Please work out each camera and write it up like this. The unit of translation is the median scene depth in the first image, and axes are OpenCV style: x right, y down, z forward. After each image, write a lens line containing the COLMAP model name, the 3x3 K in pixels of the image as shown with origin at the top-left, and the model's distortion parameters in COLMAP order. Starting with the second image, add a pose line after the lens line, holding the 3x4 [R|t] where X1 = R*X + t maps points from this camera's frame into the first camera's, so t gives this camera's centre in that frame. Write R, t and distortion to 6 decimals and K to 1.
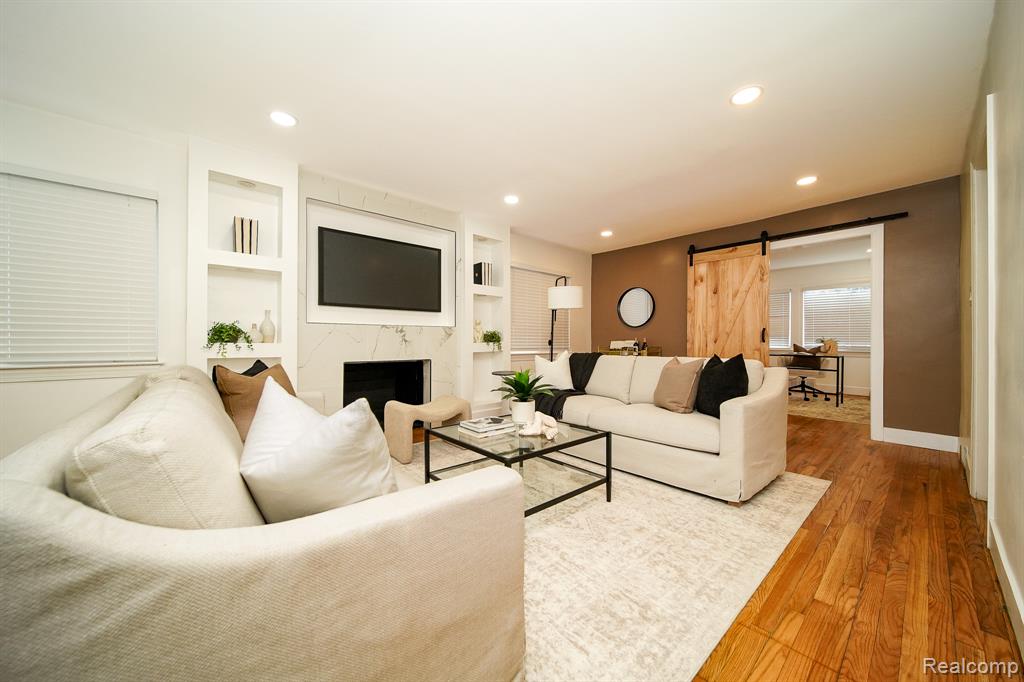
lens RADIAL K [[365.3, 0, 514.8], [0, 365.3, 343.3], [0, 0, 1]] dist [-0.001765, -0.000397]
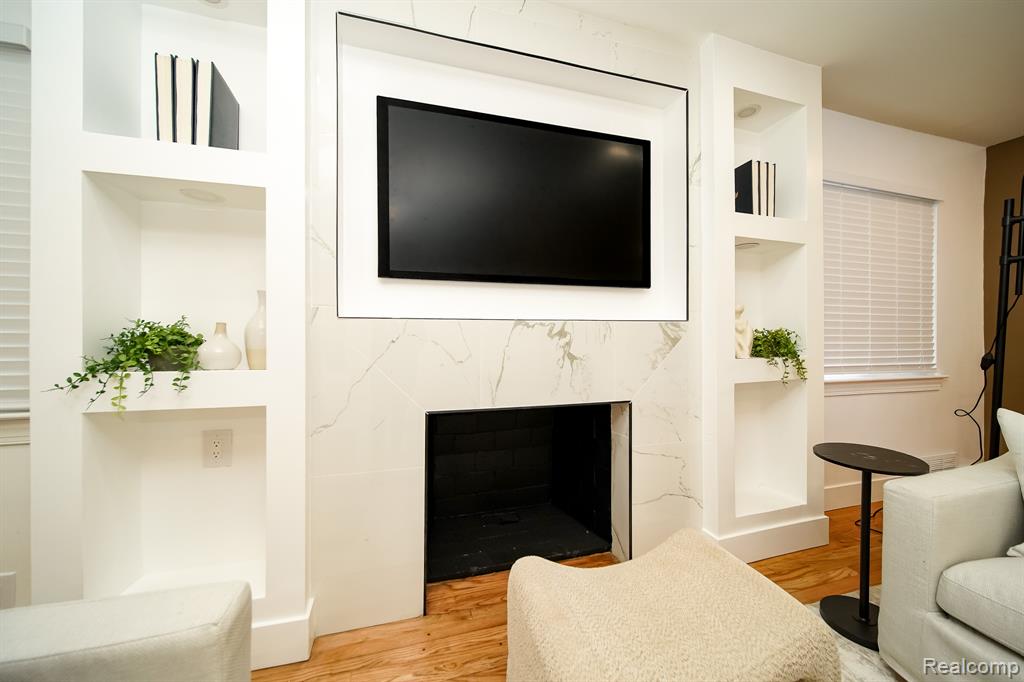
lens RADIAL K [[365.9, 0, 512.5], [0, 365.9, 337.6], [0, 0, 1]] dist [-0.001238, -0.000248]
pose [[0.906078, -0.001305, -0.423108, -0.166611], [0.000780, 0.999999, -0.001413, -0.025241], [0.423109, 0.000950, 0.906078, 0.540300]]
